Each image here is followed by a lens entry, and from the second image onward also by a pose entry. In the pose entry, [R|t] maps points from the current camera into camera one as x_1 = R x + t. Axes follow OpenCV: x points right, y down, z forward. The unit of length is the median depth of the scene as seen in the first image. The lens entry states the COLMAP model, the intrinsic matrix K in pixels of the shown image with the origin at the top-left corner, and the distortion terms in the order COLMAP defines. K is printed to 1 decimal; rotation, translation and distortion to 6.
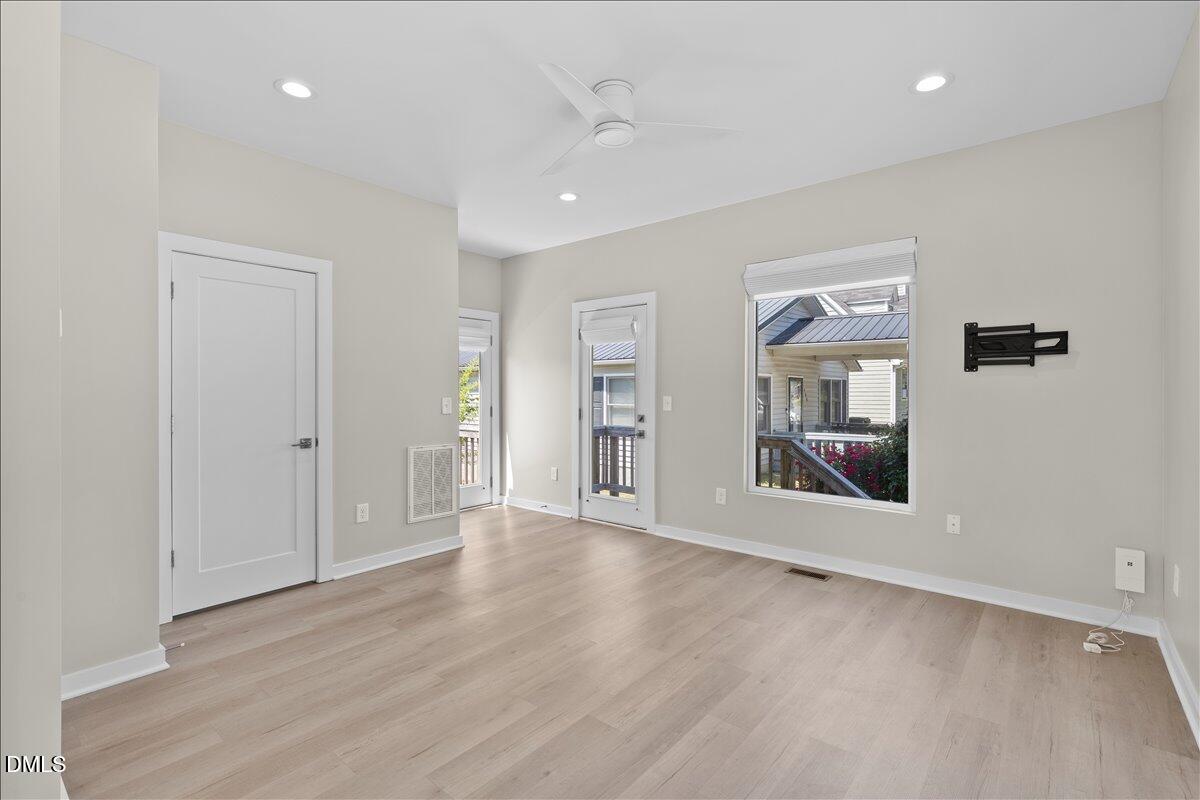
lens RADIAL K [[570.0, 0, 602.0], [0, 570.0, 395.5], [0, 0, 1]] dist [0.004927, 0.000504]
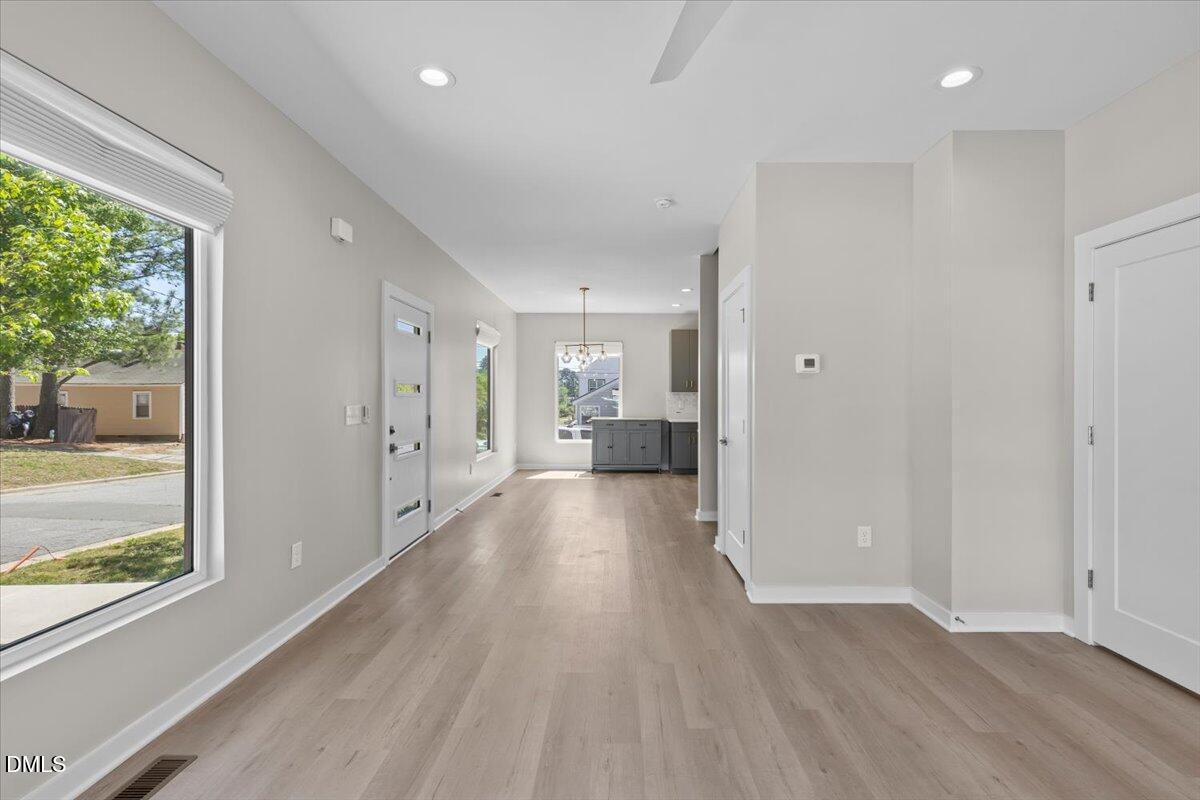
lens RADIAL K [[570.0, 0, 602.0], [0, 570.0, 395.5], [0, 0, 1]] dist [0.004927, 0.000504]
pose [[-0.793128, -0.004402, -0.609039, 0.532406], [-0.008449, 0.999957, 0.003774, -0.007996], [0.608997, 0.008139, -0.793131, 1.518590]]
